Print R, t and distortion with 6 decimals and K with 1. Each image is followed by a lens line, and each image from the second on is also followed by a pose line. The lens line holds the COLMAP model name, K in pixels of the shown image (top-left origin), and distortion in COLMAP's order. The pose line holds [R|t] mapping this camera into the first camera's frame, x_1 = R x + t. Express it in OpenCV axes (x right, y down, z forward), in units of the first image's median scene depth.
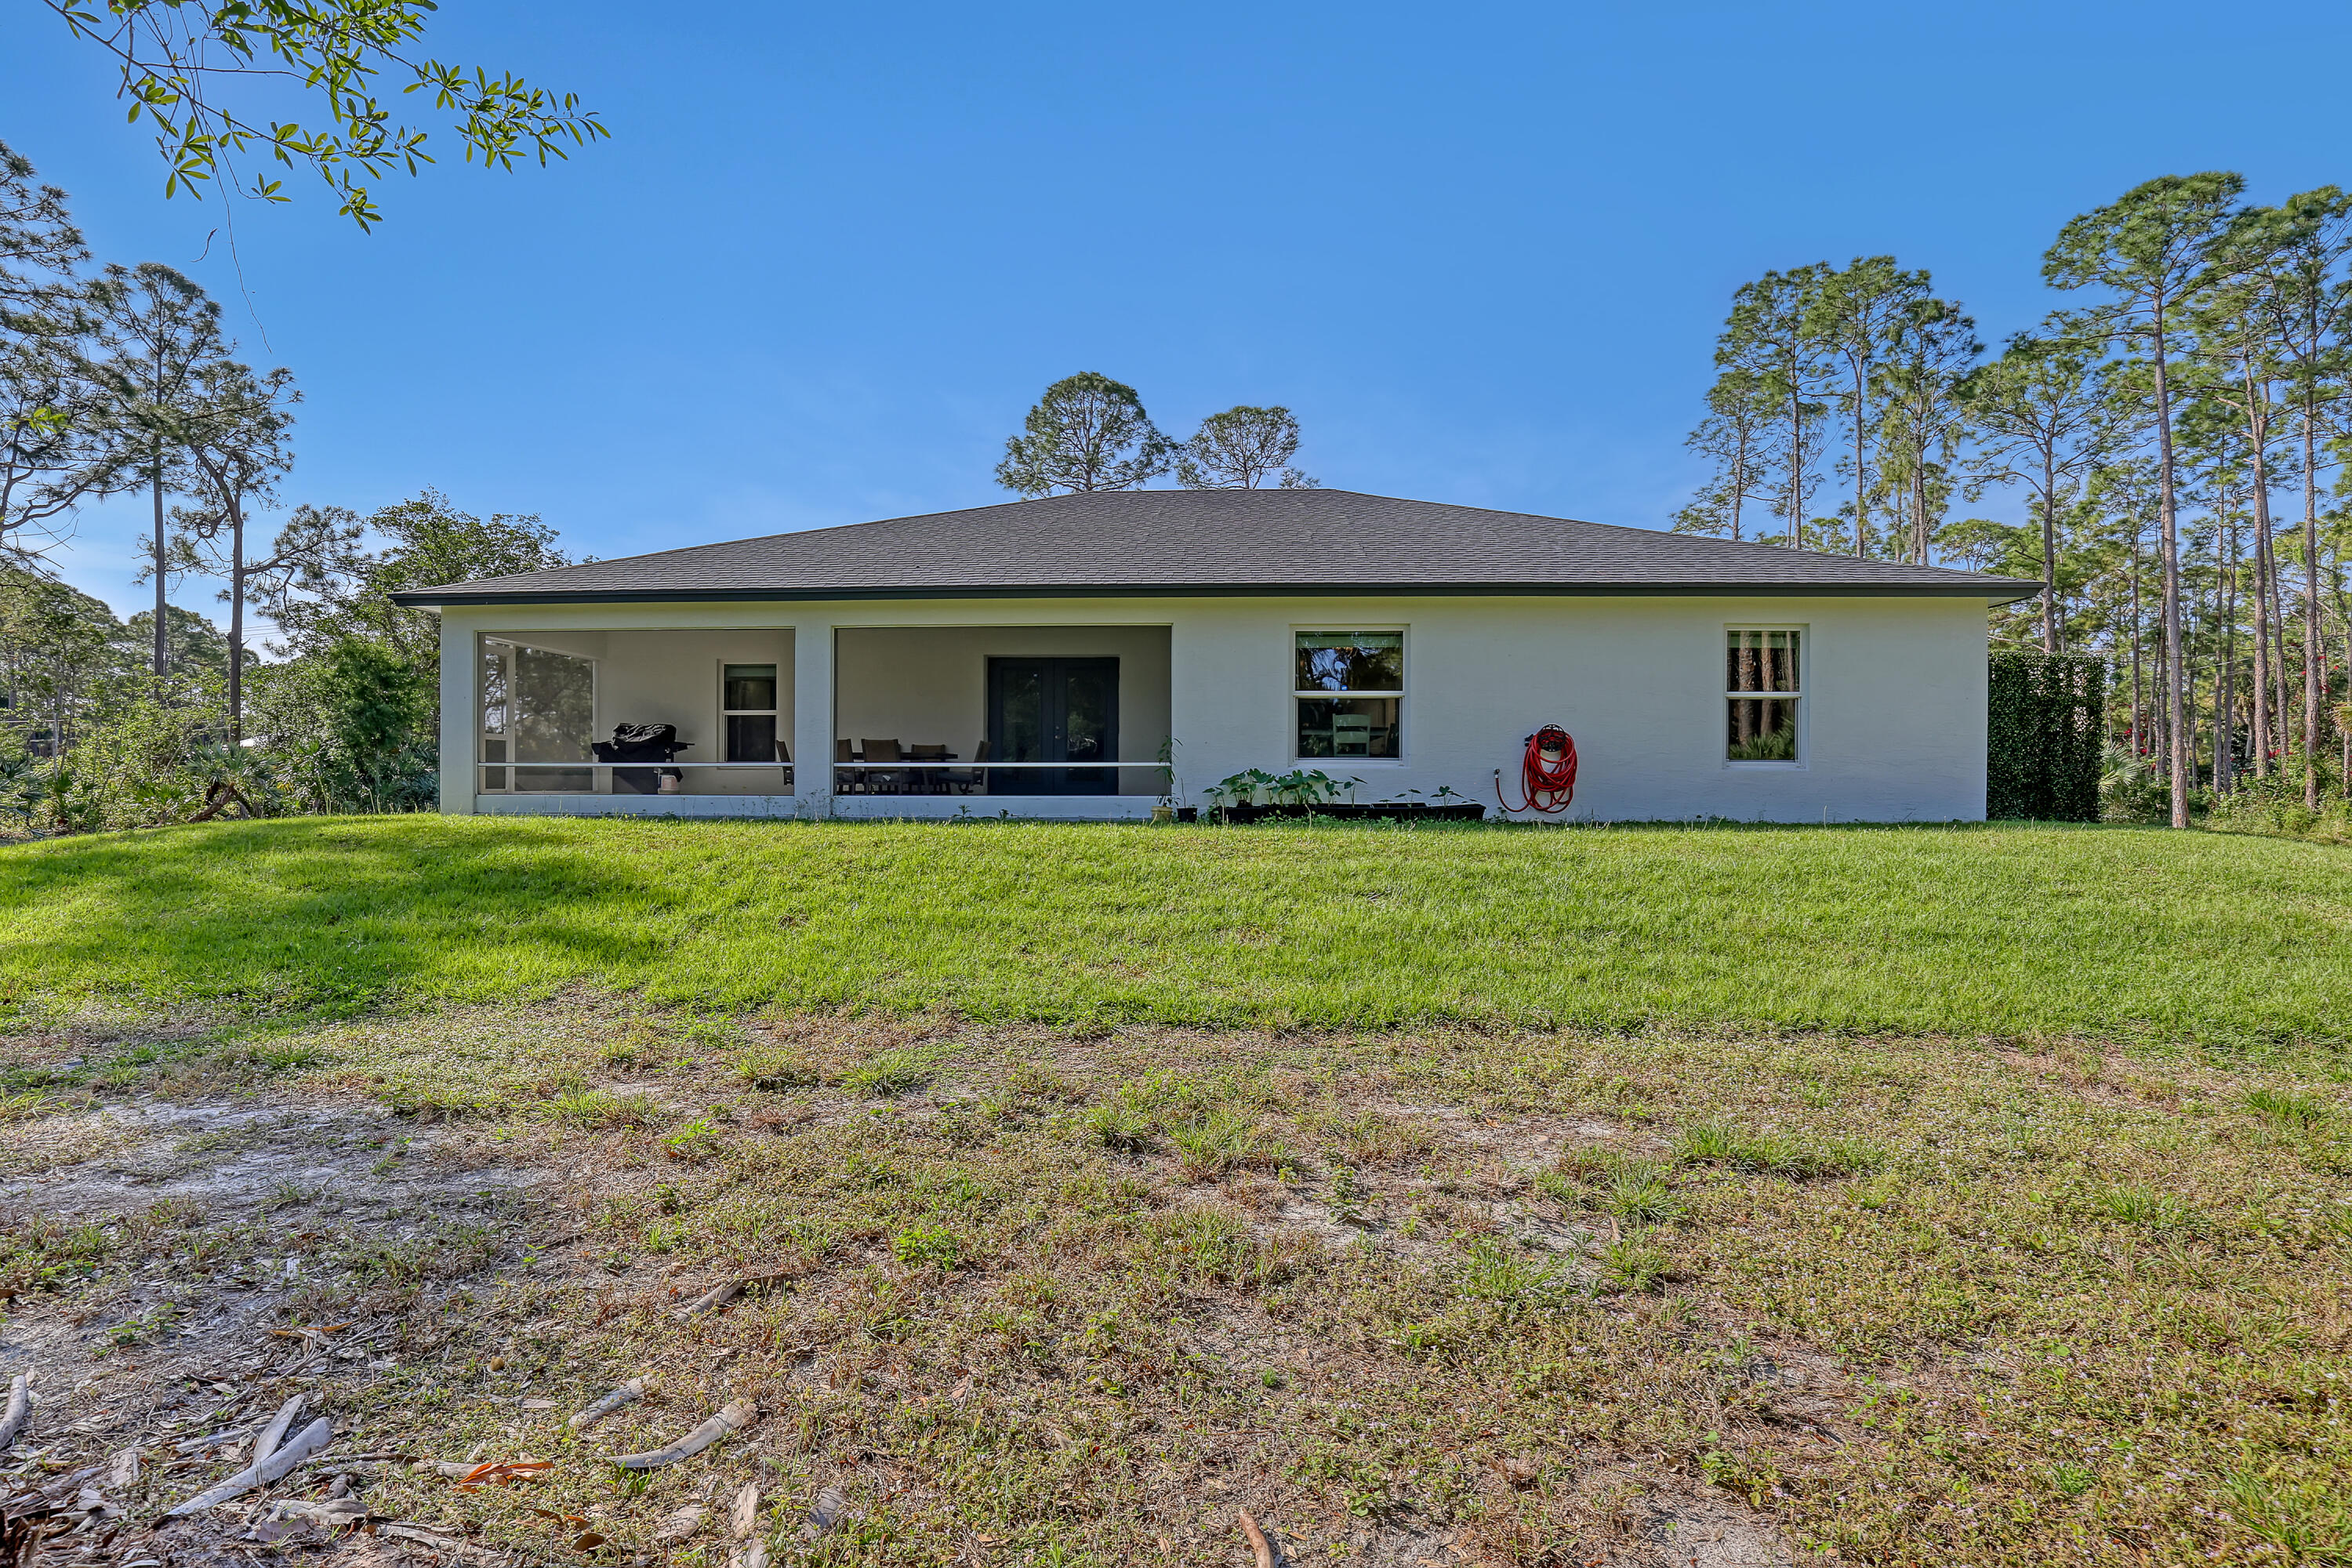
lens RADIAL K [[1105.8, 0, 1204.6], [0, 1105.8, 789.7], [0, 0, 1]] dist [-0.016533, 0.000686]
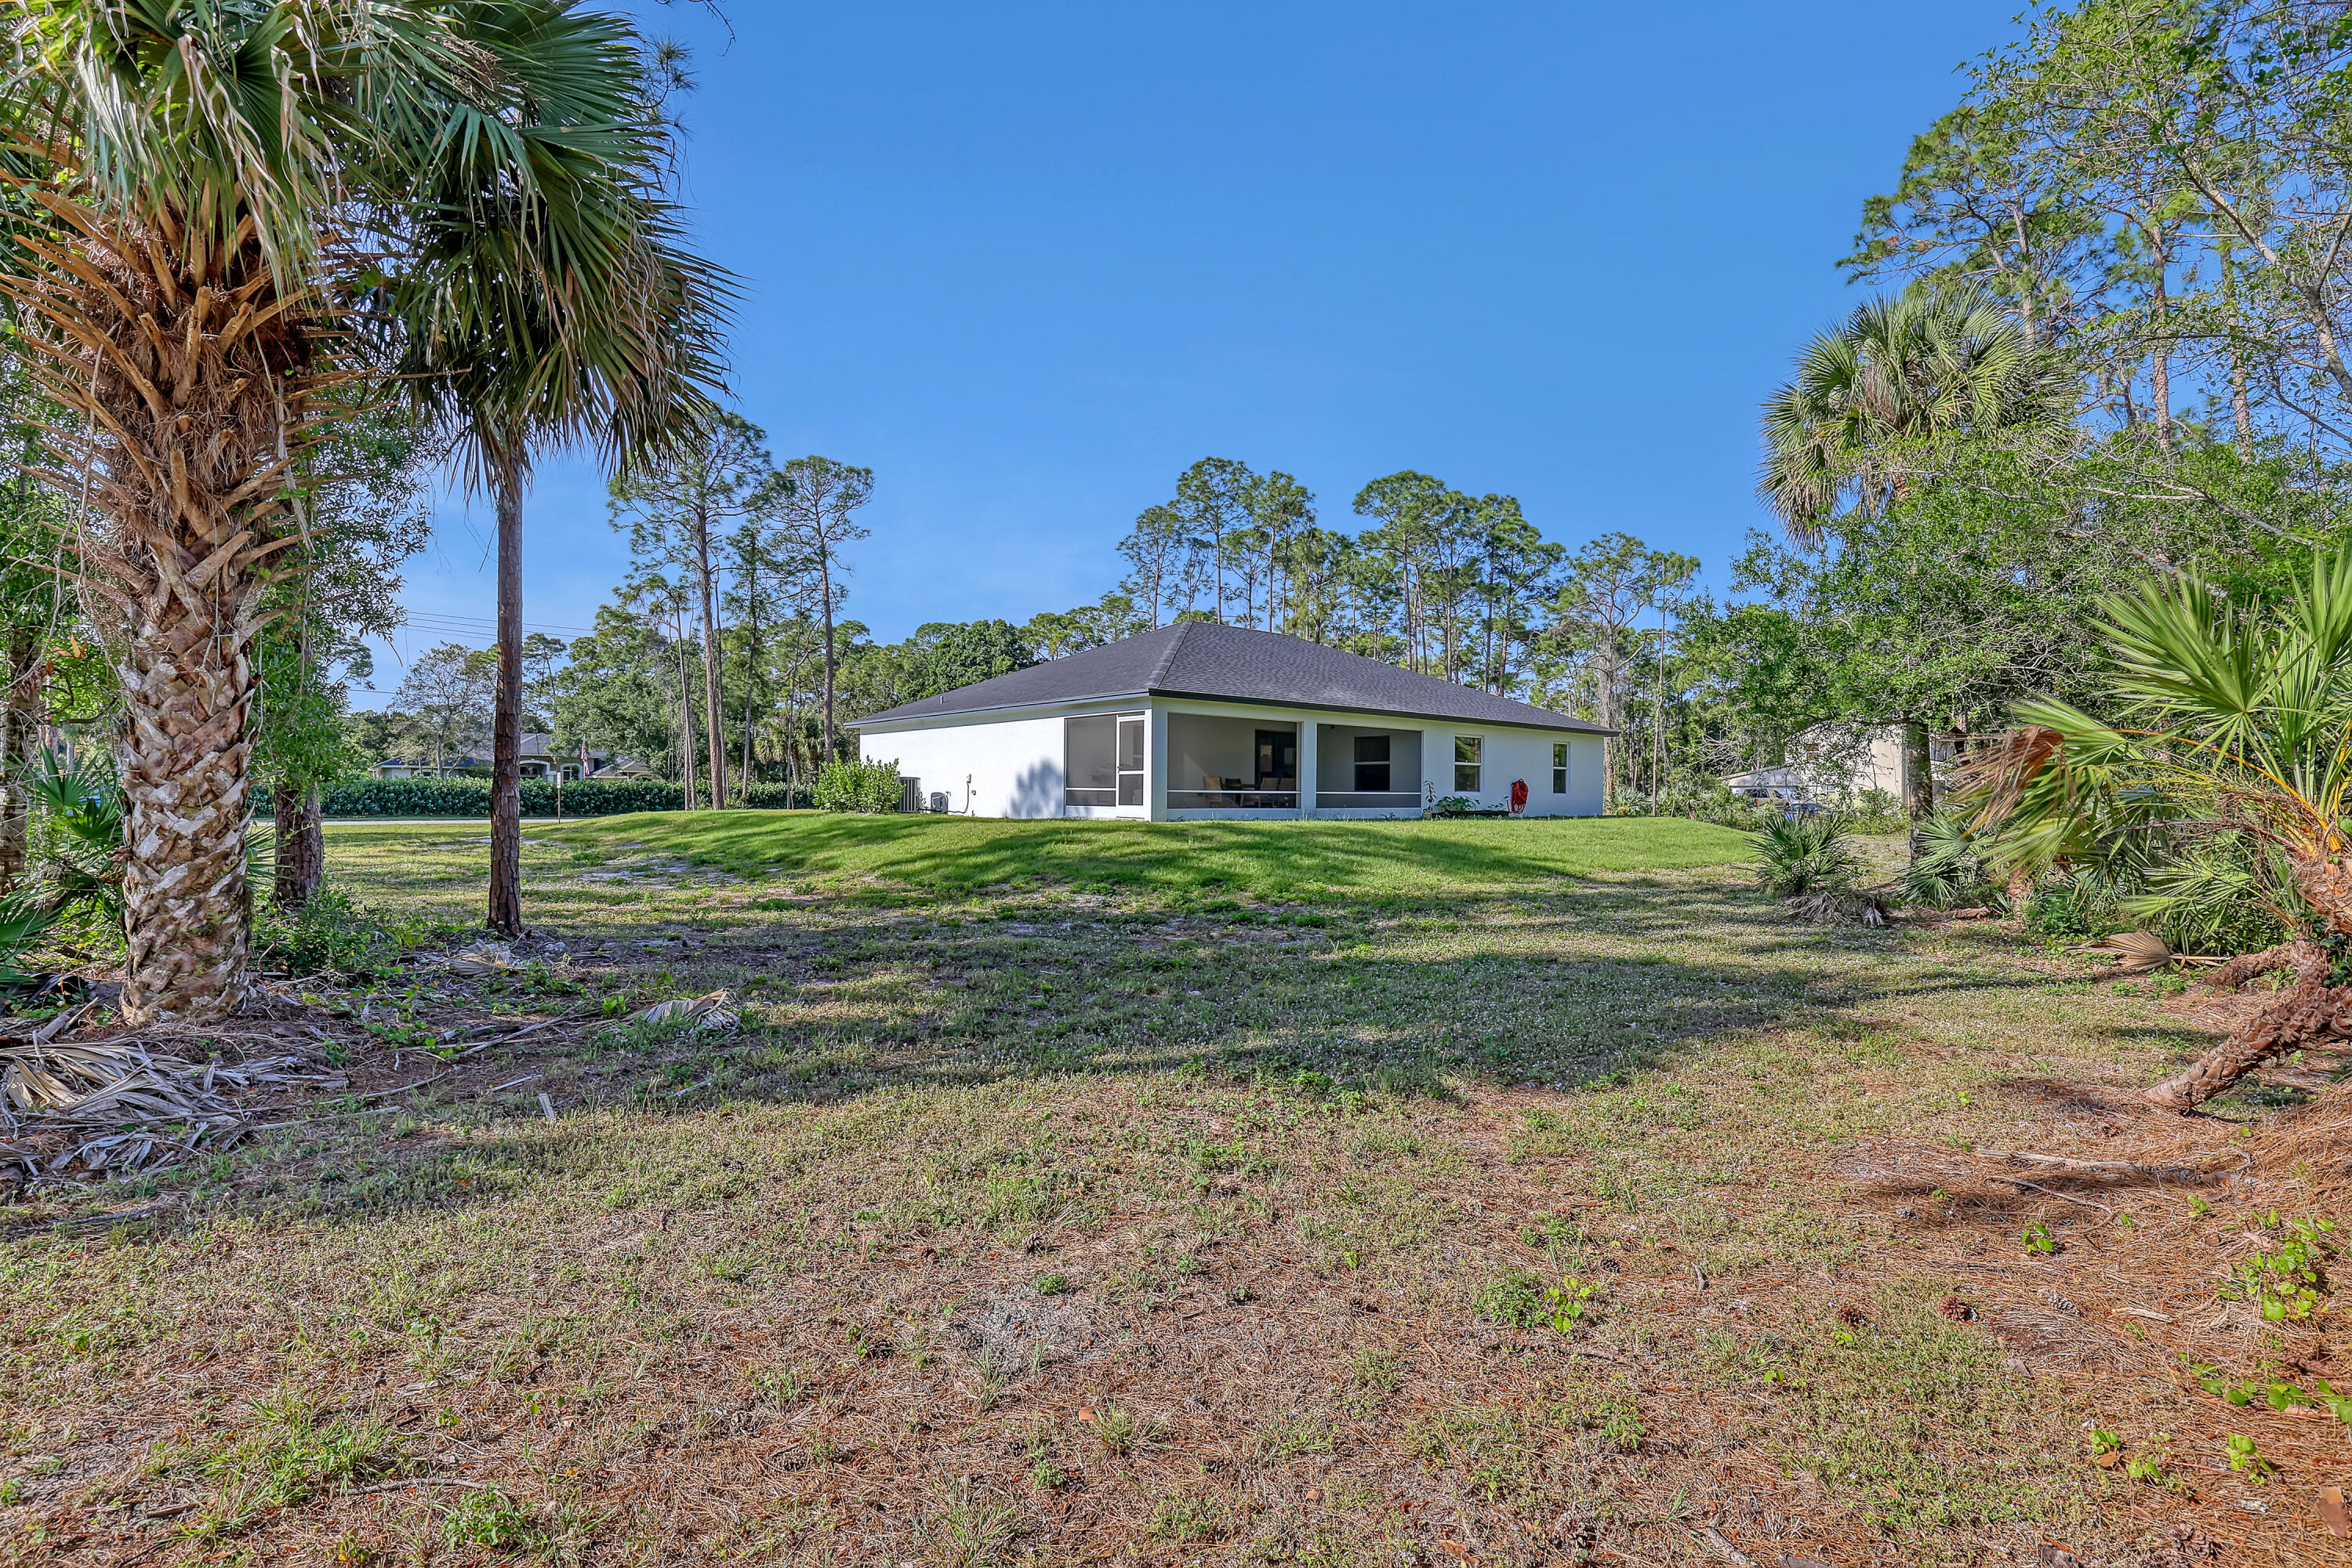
lens RADIAL K [[1105.8, 0, 1204.6], [0, 1105.8, 789.7], [0, 0, 1]] dist [-0.016533, 0.000686]
pose [[0.710474, 0.004642, 0.703708, -1.908183], [-0.004182, 0.999988, -0.002374, -0.022674], [-0.703711, -0.001256, 0.710485, -0.273903]]
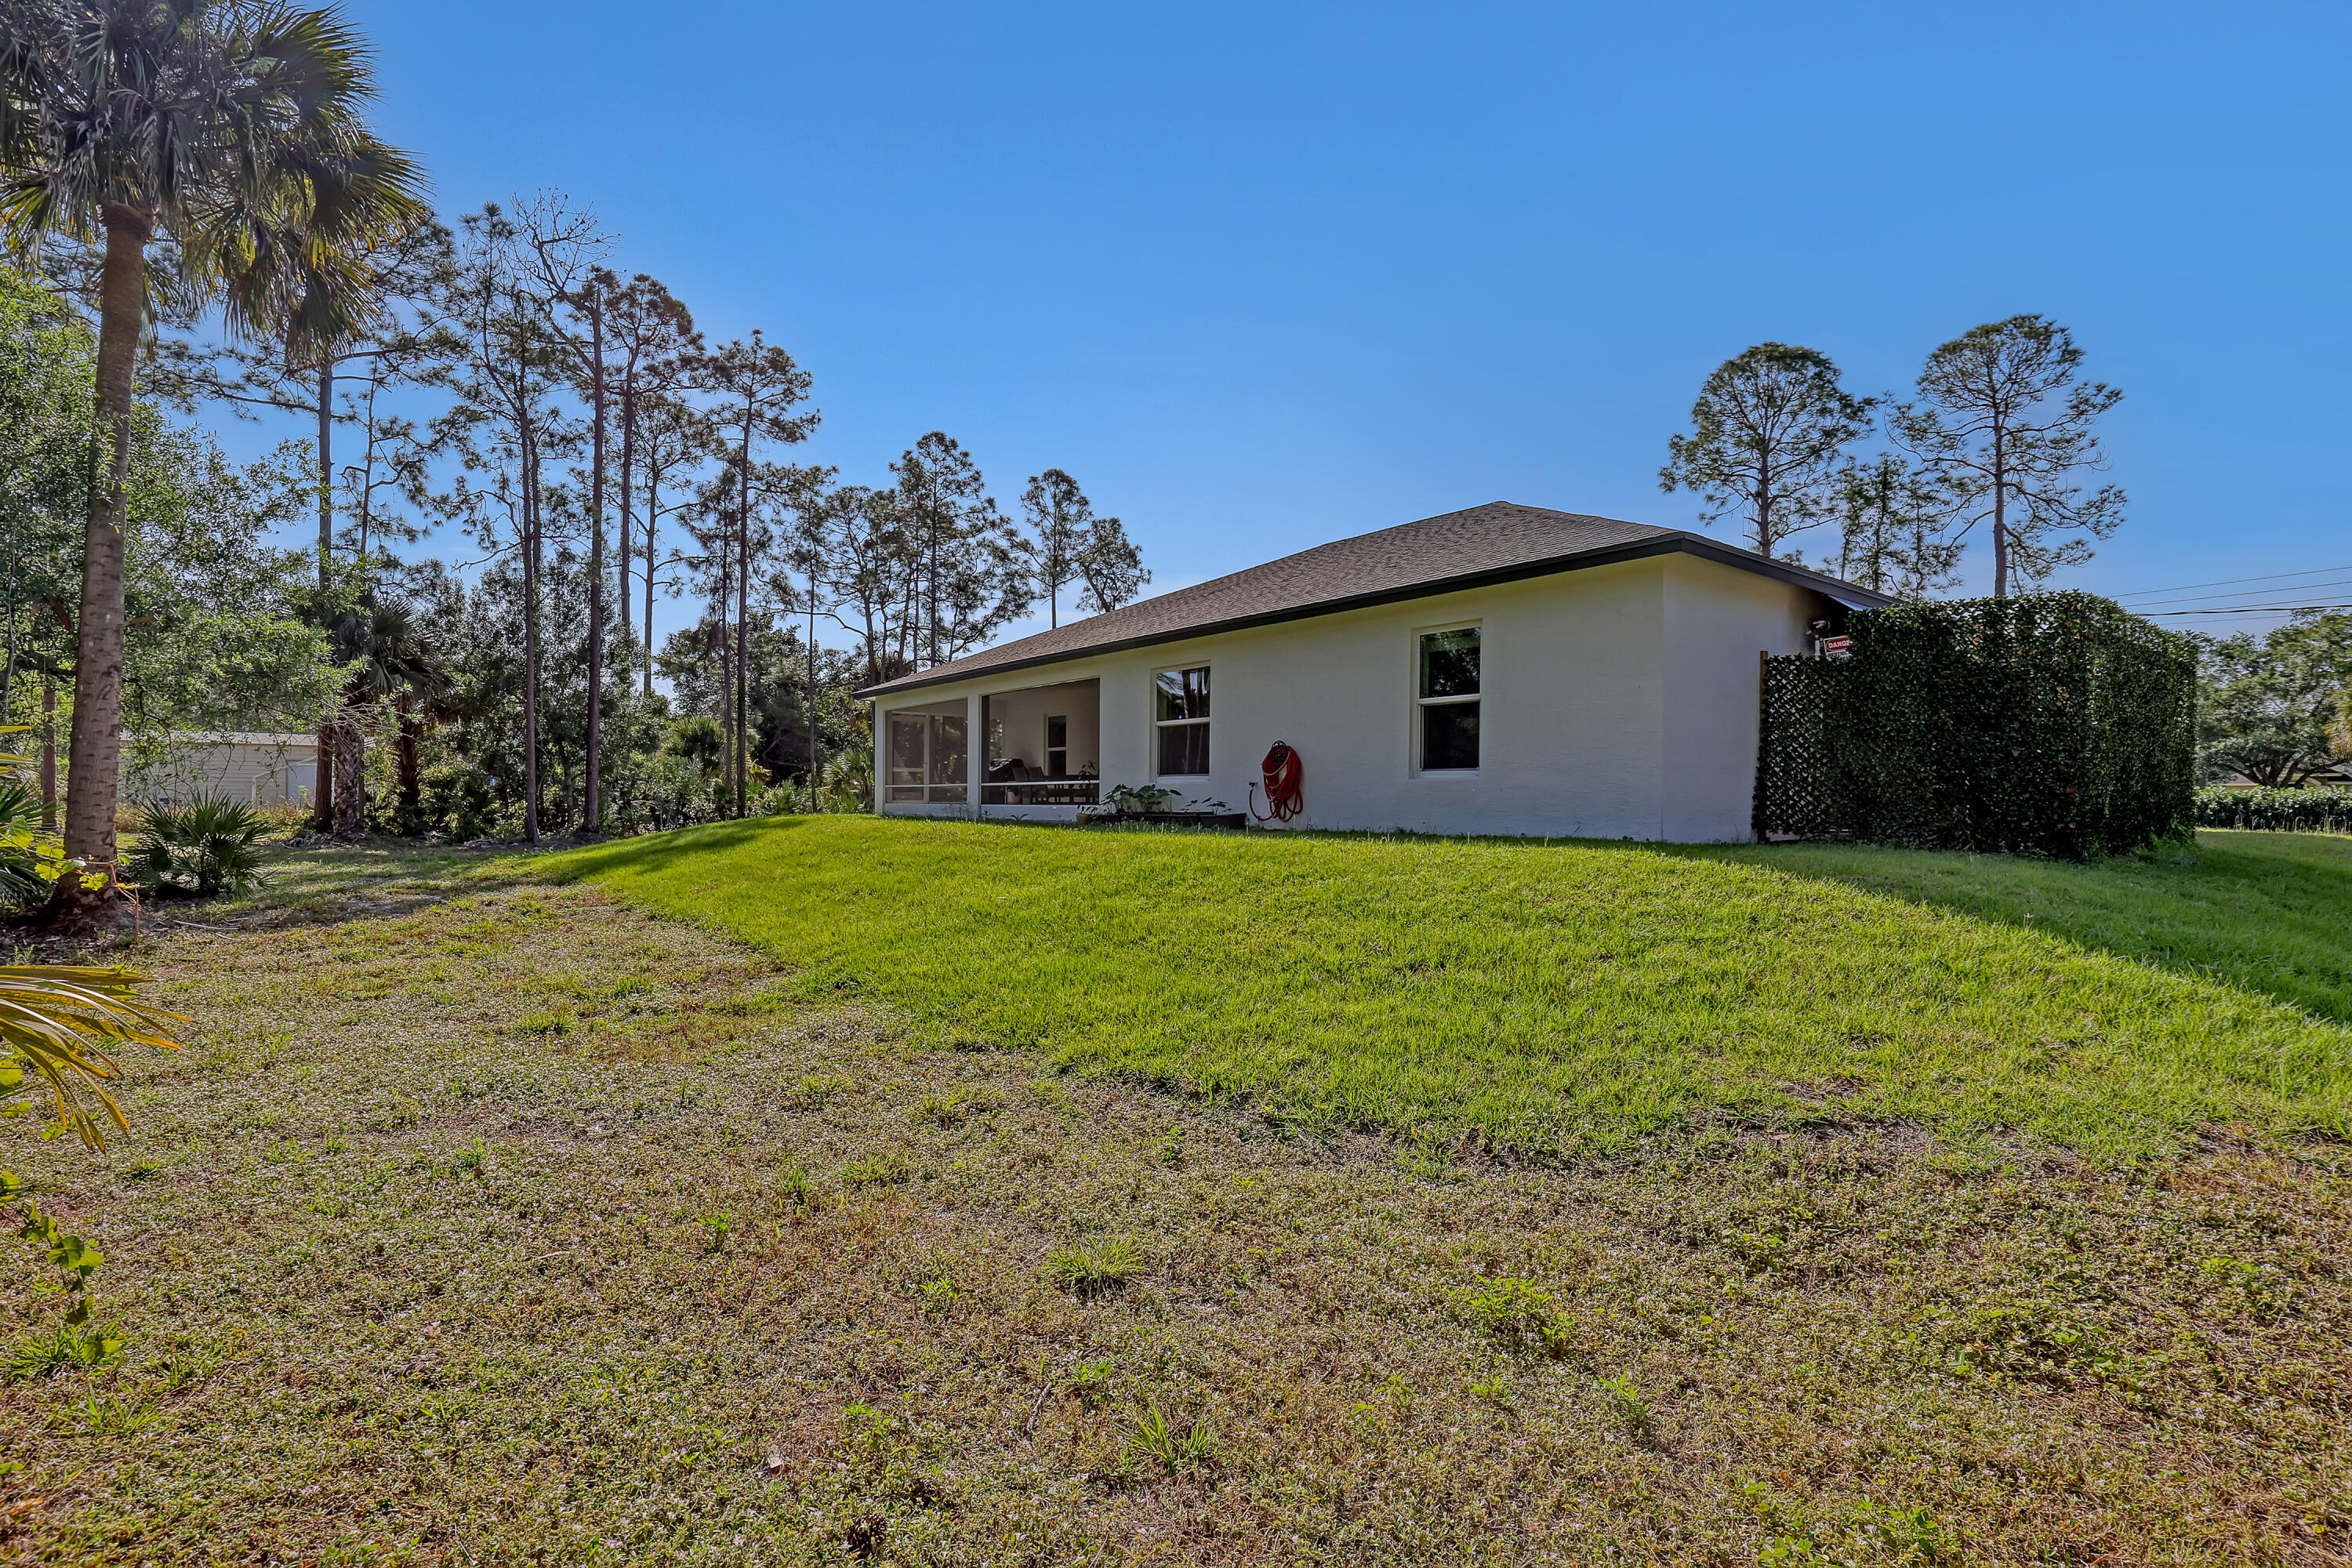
lens RADIAL K [[1104.1, 0, 1175.1], [0, 1104.1, 819.3], [0, 0, 1]] dist [-0.014203, 0.000236]
pose [[0.664330, 0.012728, -0.747331, 1.024229], [-0.003325, 0.999895, 0.014075, 0.004090], [0.747432, -0.006866, 0.664302, 0.194214]]
